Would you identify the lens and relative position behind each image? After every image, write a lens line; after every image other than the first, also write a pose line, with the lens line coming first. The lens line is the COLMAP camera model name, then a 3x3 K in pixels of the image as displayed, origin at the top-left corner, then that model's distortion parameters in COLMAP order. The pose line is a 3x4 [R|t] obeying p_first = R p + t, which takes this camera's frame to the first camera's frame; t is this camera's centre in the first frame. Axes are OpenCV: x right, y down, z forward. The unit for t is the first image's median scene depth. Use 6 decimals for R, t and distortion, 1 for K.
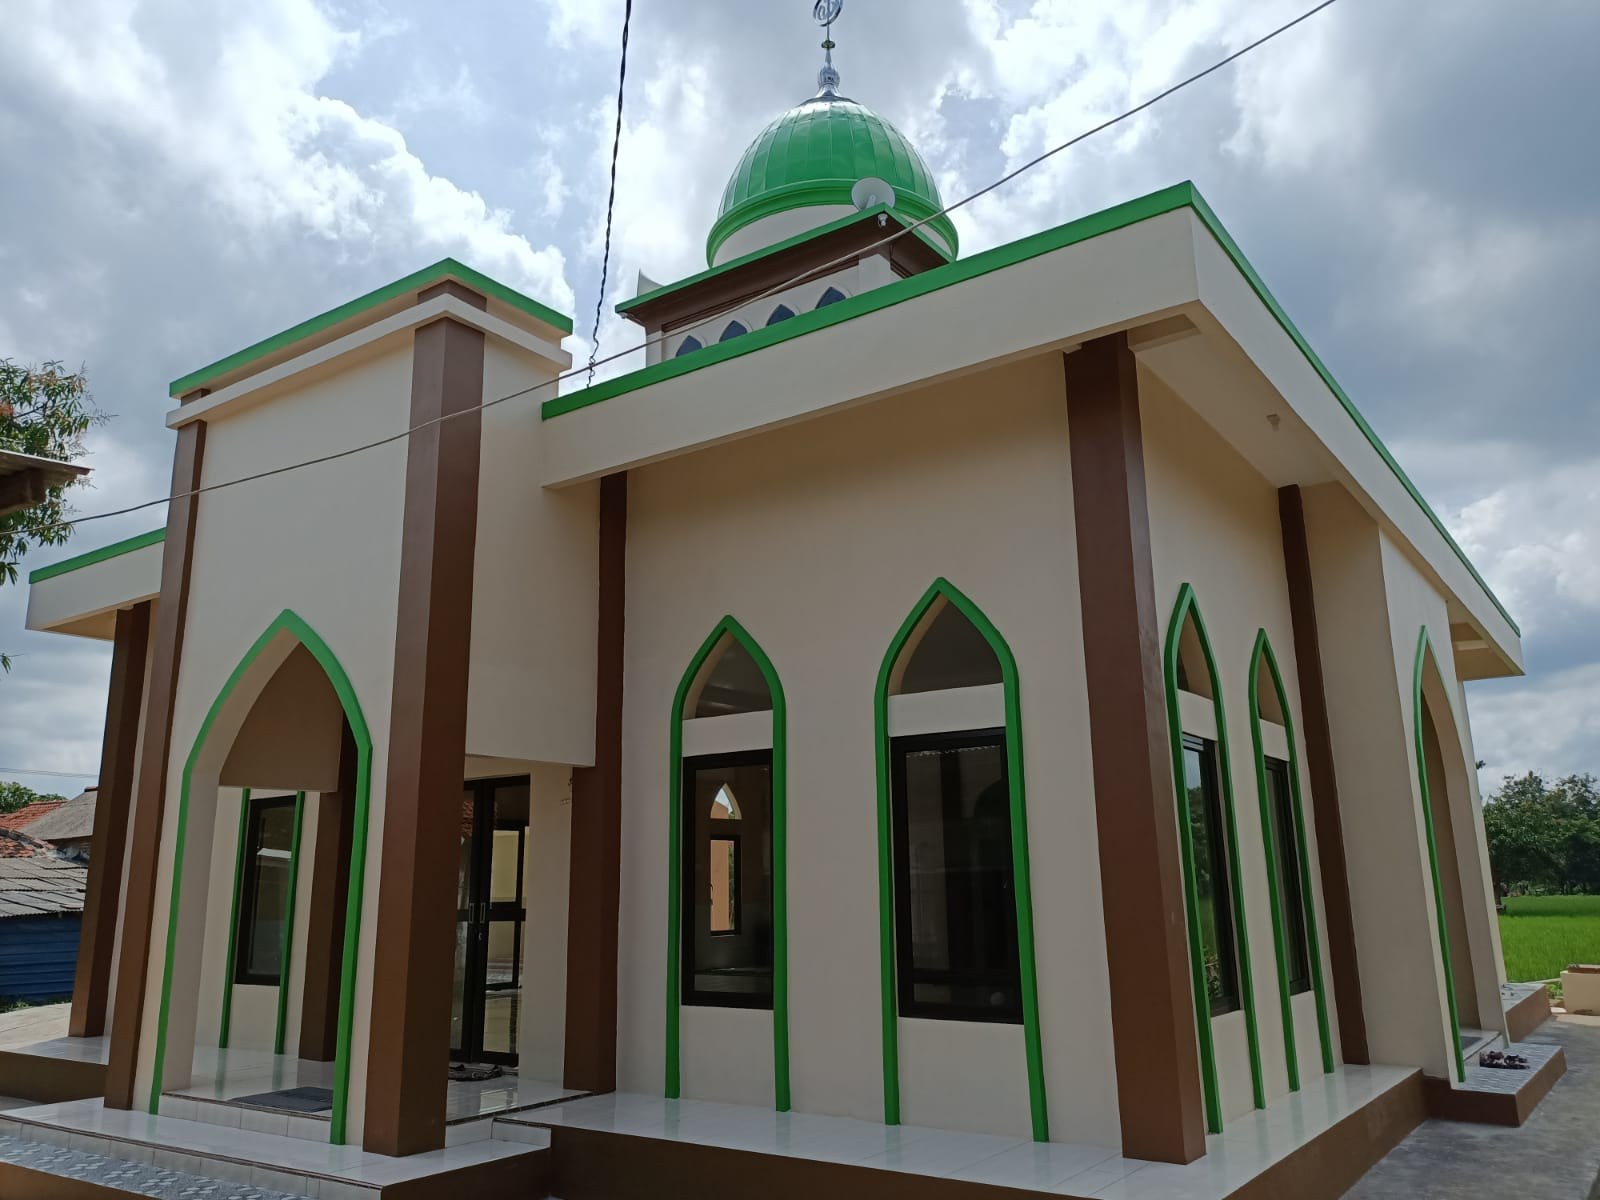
lens RADIAL K [[1220.1, 0, 776.0], [0, 1220.1, 598.7], [0, 0, 1]] dist [0.018048, 0.000539]
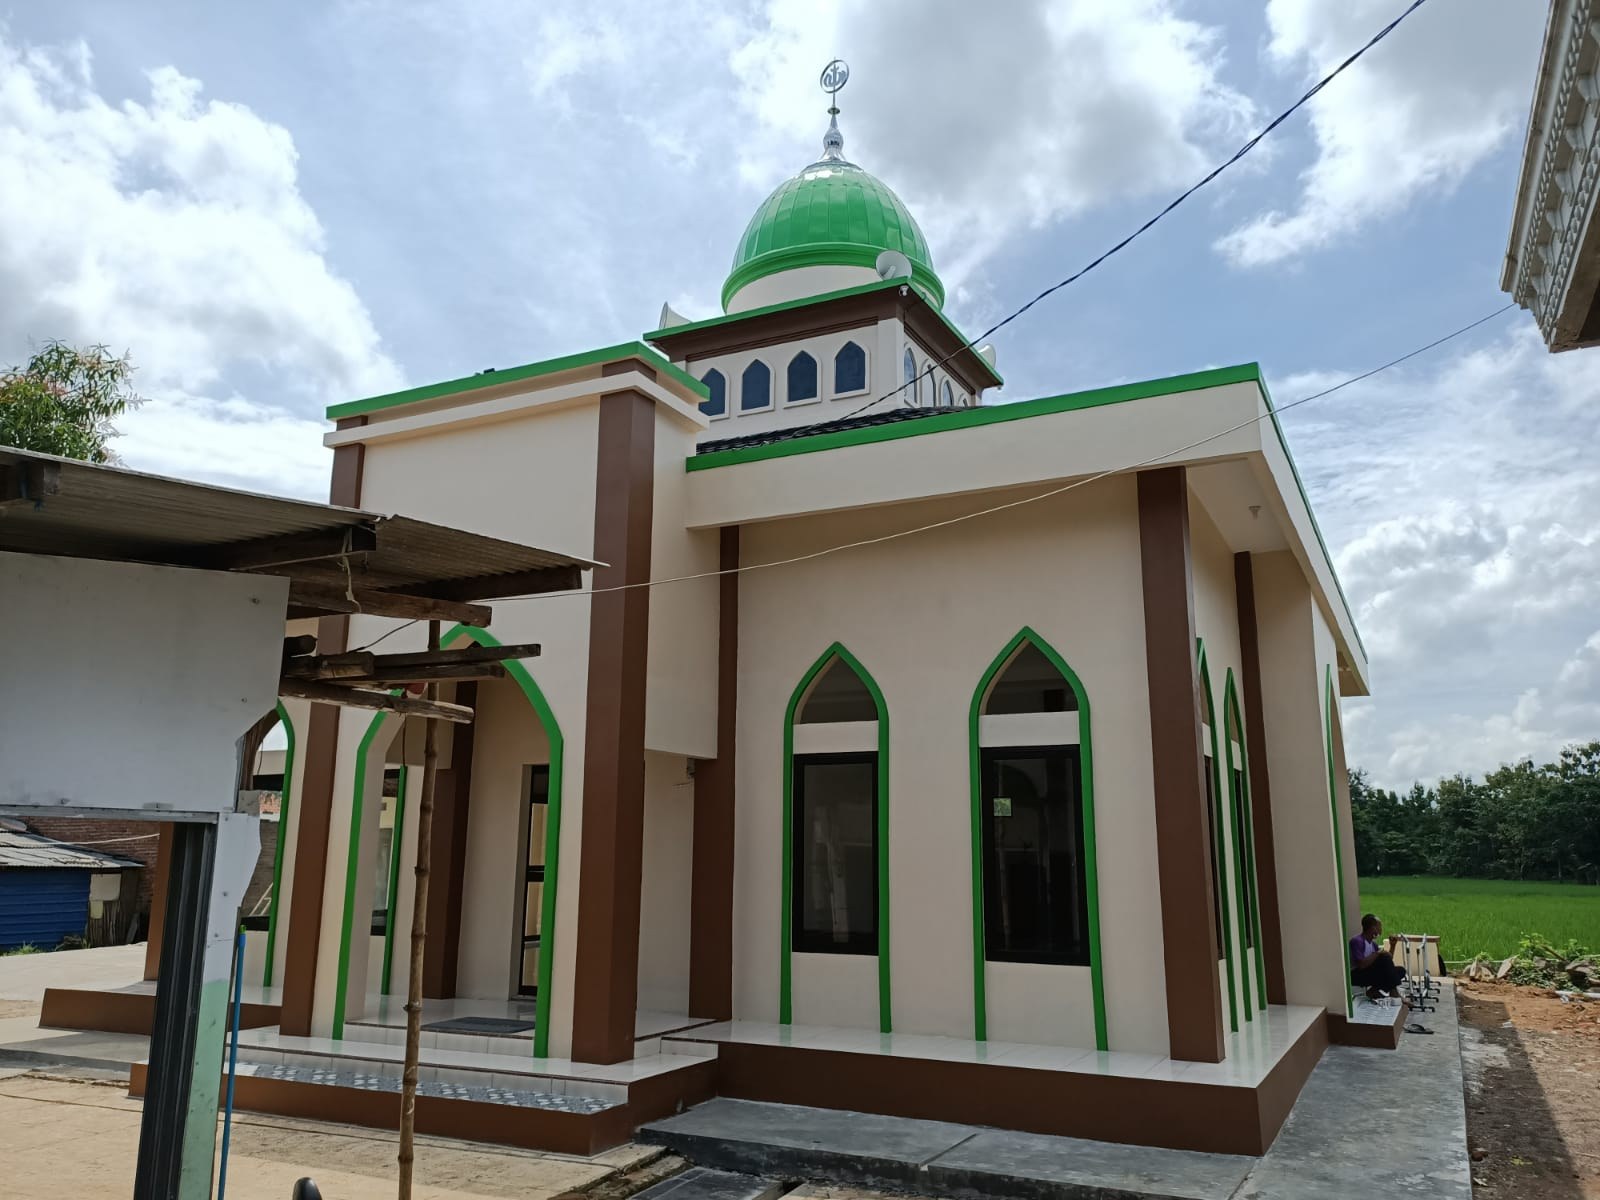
lens RADIAL K [[1220.1, 0, 776.0], [0, 1220.1, 598.7], [0, 0, 1]] dist [0.018048, 0.000539]
pose [[0.989514, 0.050729, 0.135236, -0.275800], [-0.053971, 0.998334, 0.020413, -0.053386], [-0.133975, -0.027498, 0.990603, -0.226460]]
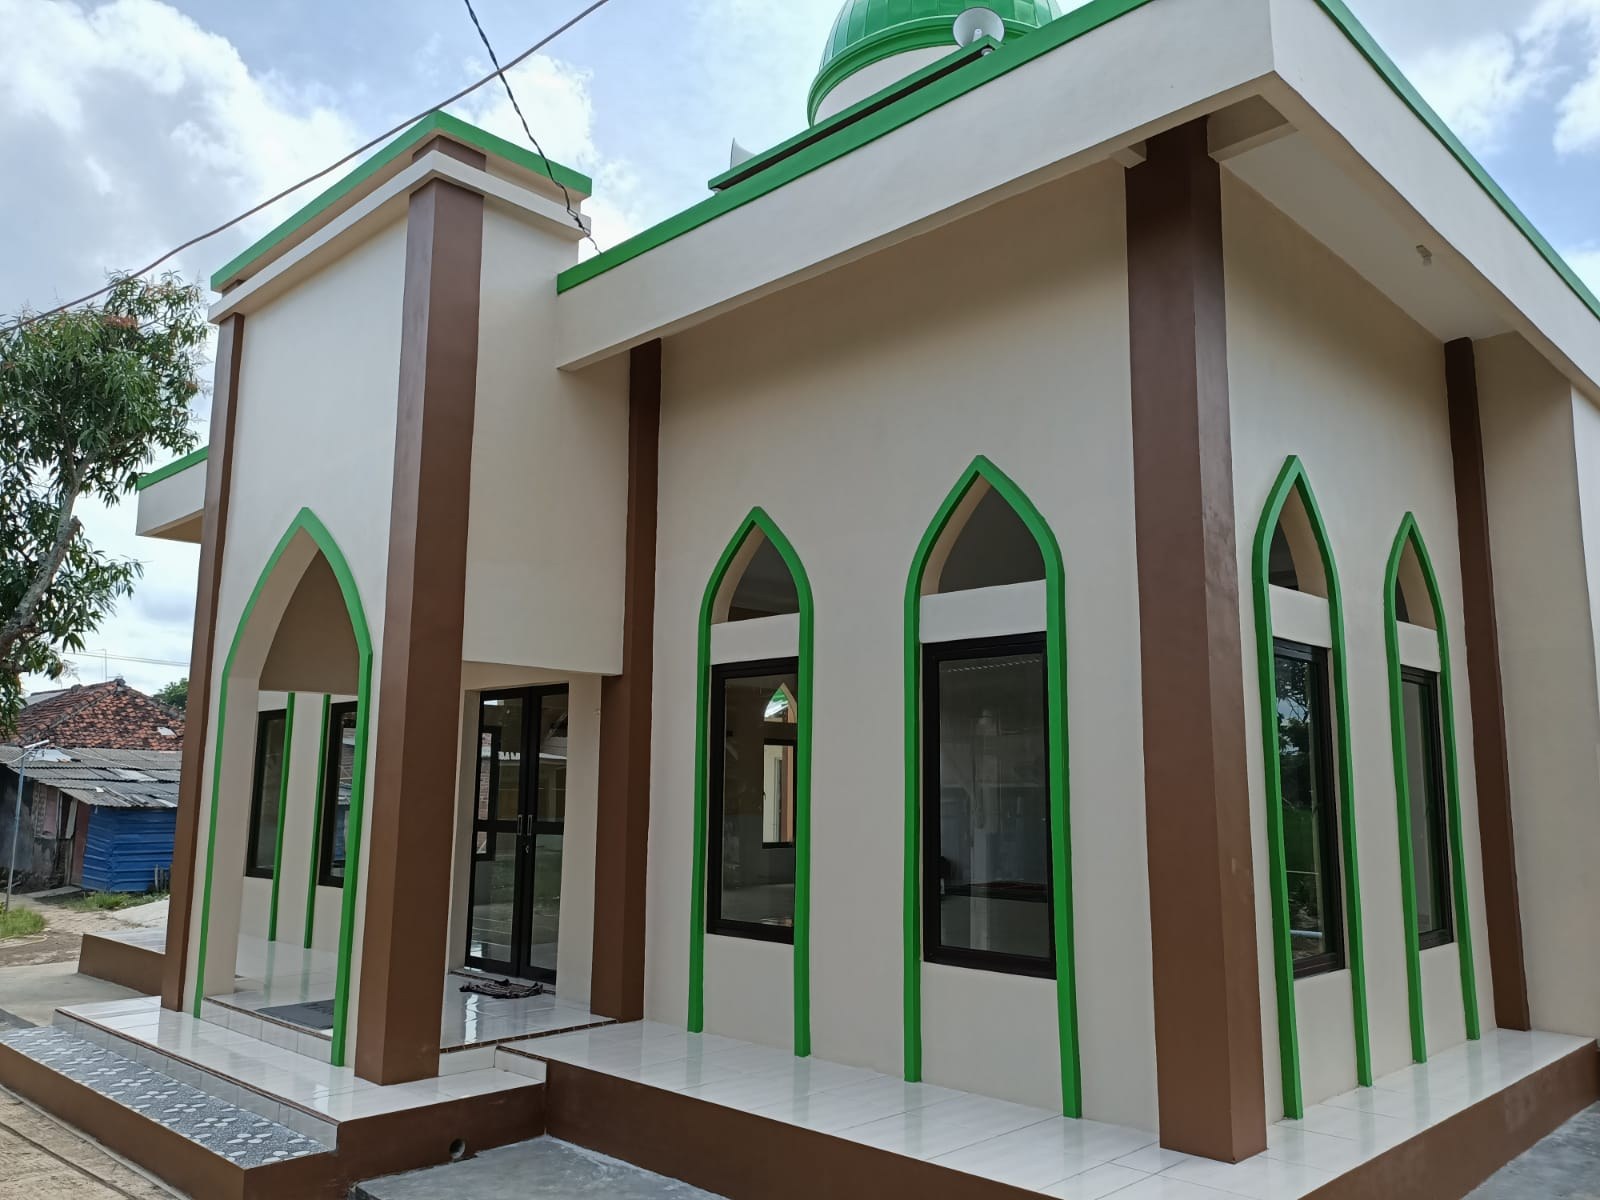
lens RADIAL K [[1206.2, 0, 776.6], [0, 1206.2, 610.9], [0, 0, 1]] dist [0.026954, -0.006031]
pose [[0.987901, -0.002872, -0.155058, 0.113127], [0.016456, 0.996126, 0.086390, 0.013794], [0.154209, -0.087896, 0.984121, 0.133625]]
